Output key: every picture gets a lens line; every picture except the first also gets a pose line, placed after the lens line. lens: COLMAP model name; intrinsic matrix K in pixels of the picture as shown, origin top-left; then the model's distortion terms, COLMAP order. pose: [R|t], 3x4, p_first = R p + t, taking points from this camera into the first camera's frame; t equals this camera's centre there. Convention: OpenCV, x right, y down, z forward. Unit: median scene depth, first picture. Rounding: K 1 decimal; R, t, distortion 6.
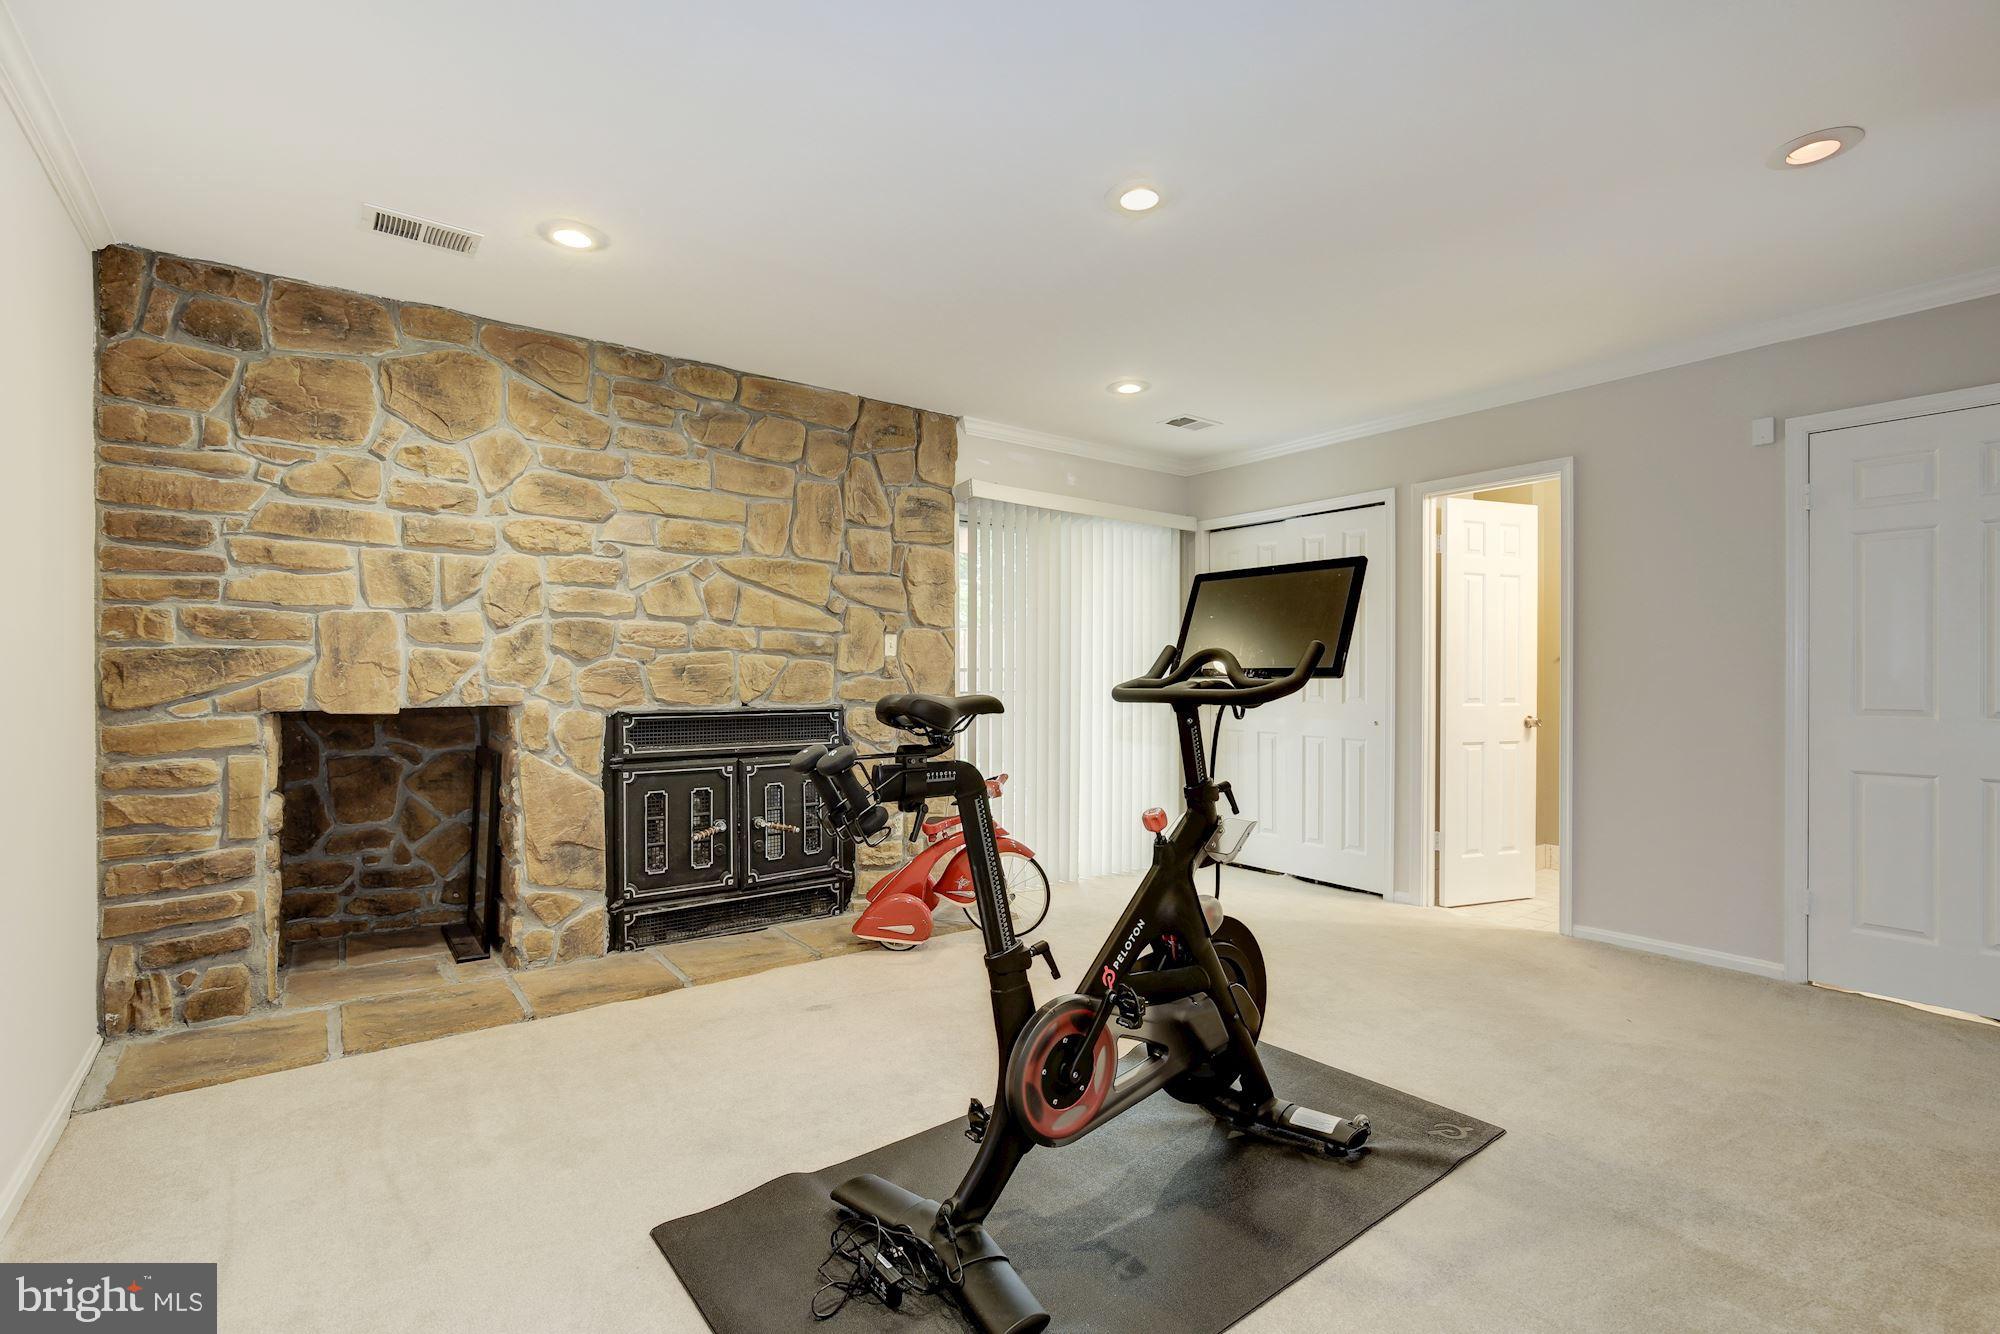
lens RADIAL K [[909.3, 0, 1006.1], [0, 909.3, 676.1], [0, 0, 1]] dist [-0.017302, 0.004688]
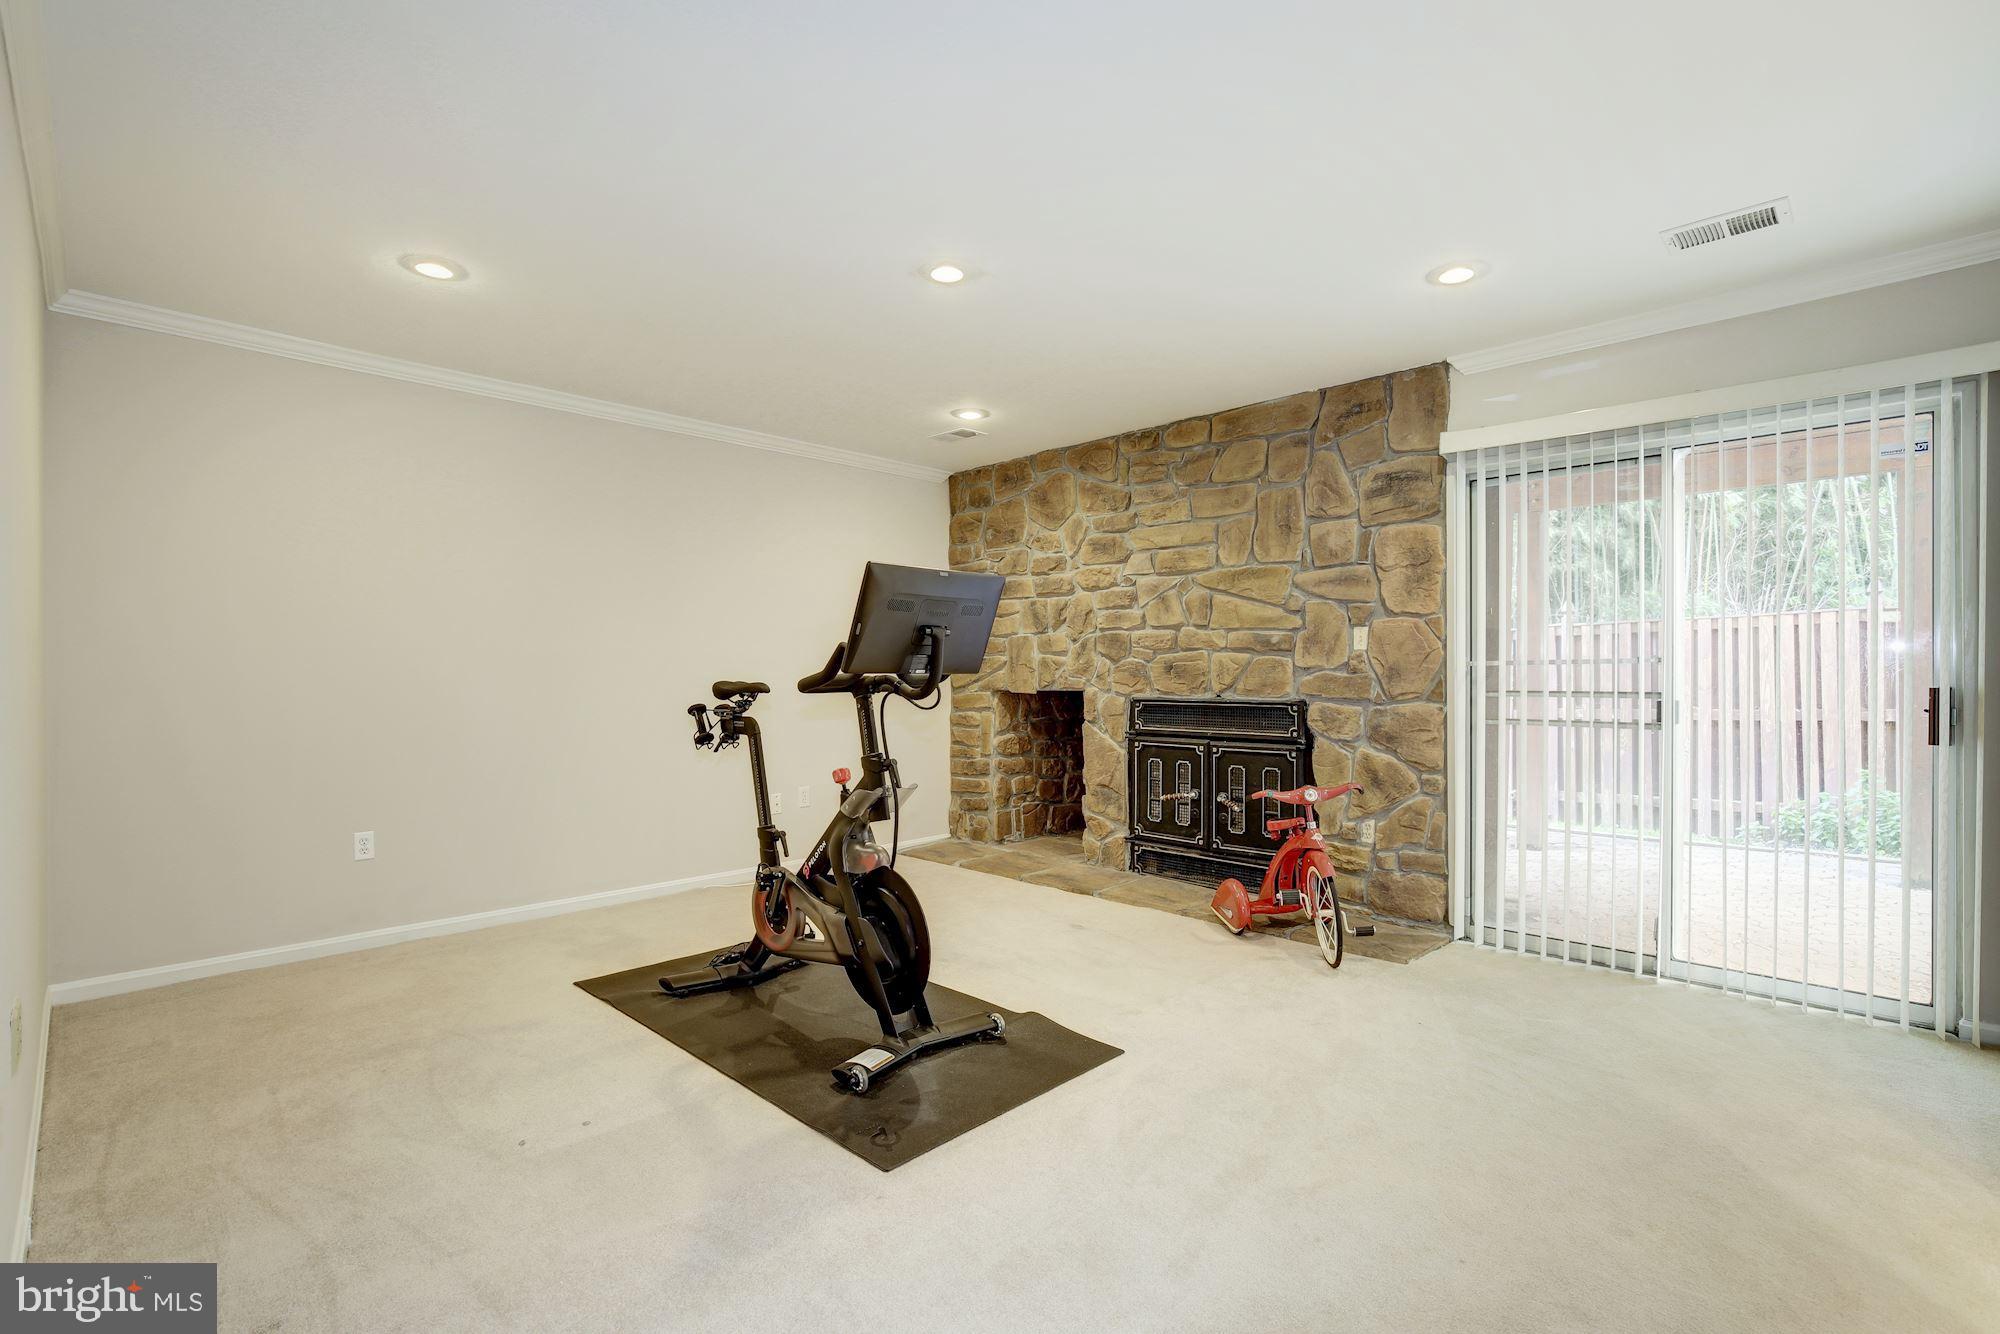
lens RADIAL K [[909.3, 0, 1006.1], [0, 909.3, 676.1], [0, 0, 1]] dist [-0.017302, 0.004688]
pose [[0.137685, 0.003367, -0.990470, 0.902475], [0.001932, 0.999991, 0.003668, 0.001277], [0.990474, -0.002418, 0.137678, 0.609375]]
